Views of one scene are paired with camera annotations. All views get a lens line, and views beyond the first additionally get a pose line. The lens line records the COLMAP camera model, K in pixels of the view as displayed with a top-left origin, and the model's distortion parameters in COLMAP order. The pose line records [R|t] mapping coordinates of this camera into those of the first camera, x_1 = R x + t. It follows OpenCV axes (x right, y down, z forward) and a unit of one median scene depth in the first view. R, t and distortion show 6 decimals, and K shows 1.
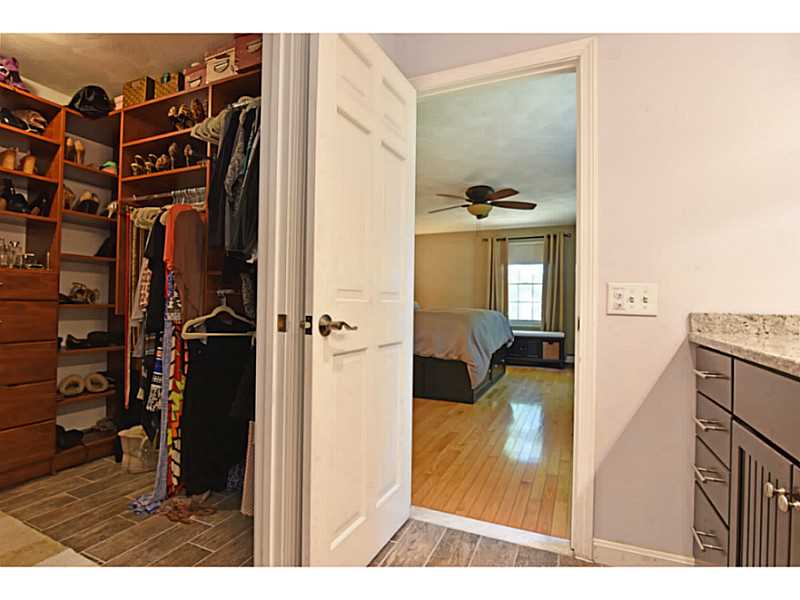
lens RADIAL K [[413.6, 0, 399.8], [0, 413.6, 299.7], [0, 0, 1]] dist [0.003847, 0.000130]
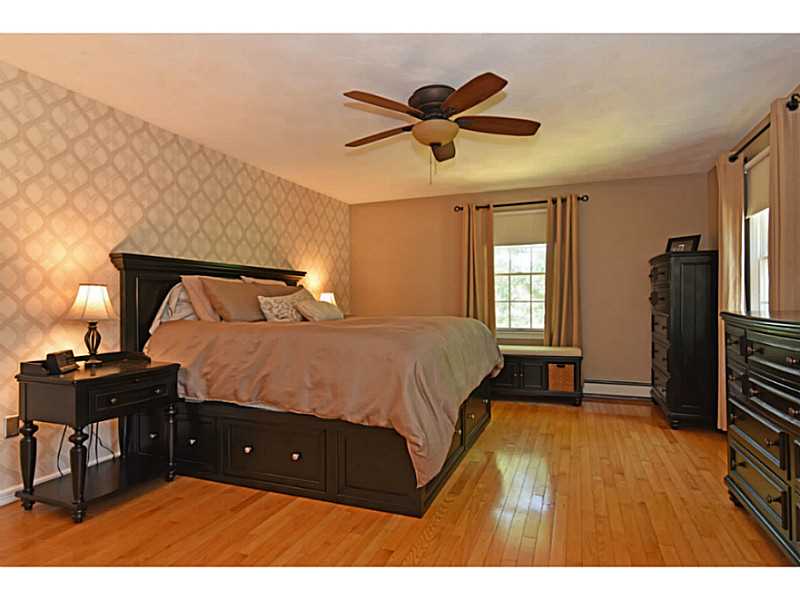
lens RADIAL K [[456.0, 0, 398.8], [0, 456.0, 298.0], [0, 0, 1]] dist [-0.002757, -0.000054]
pose [[0.999009, -0.015022, 0.041892, 0.084374], [0.014889, 0.999883, 0.003480, -0.005719], [-0.041940, -0.002853, 0.999116, 0.297338]]
